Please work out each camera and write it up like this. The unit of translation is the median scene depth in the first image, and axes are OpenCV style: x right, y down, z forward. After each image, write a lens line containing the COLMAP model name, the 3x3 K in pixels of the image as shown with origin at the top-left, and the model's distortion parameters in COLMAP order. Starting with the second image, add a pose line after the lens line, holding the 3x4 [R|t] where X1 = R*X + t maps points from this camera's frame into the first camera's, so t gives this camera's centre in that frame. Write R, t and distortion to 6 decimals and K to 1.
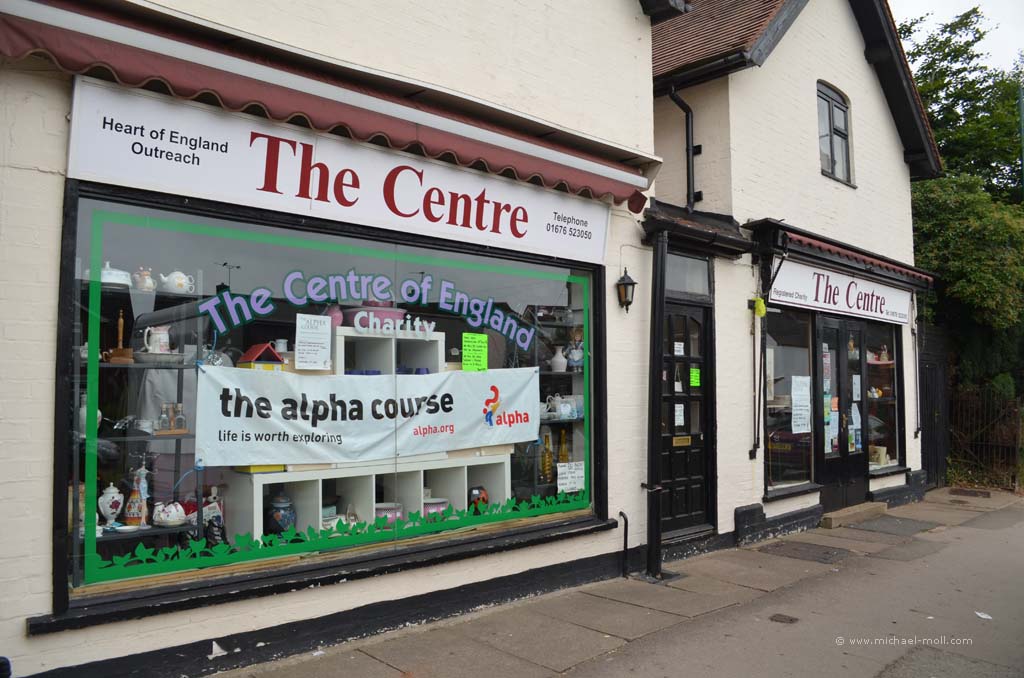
lens RADIAL K [[789.2, 0, 512.0], [0, 789.2, 340.8], [0, 0, 1]] dist [-0.003560, 0.000012]
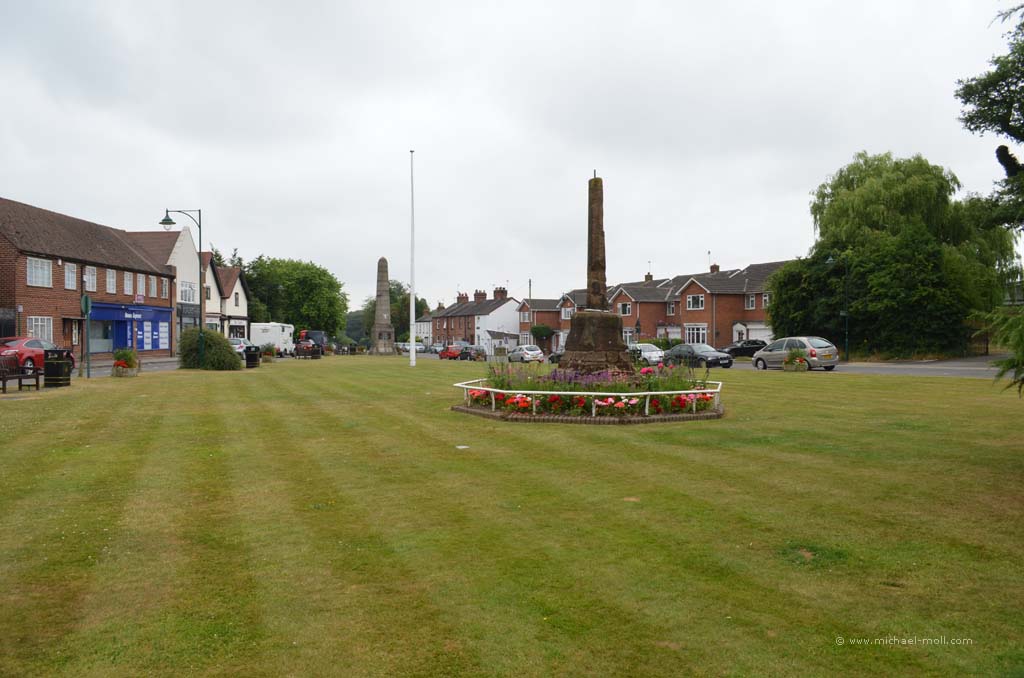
lens RADIAL K [[789.2, 0, 512.7], [0, 789.2, 336.5], [0, 0, 1]] dist [-0.003560, 0.000012]
pose [[0.700556, -0.002863, 0.713592, -2.944292], [-0.039947, 0.998267, 0.043222, -0.344599], [-0.712479, -0.058785, 0.699227, -5.800636]]
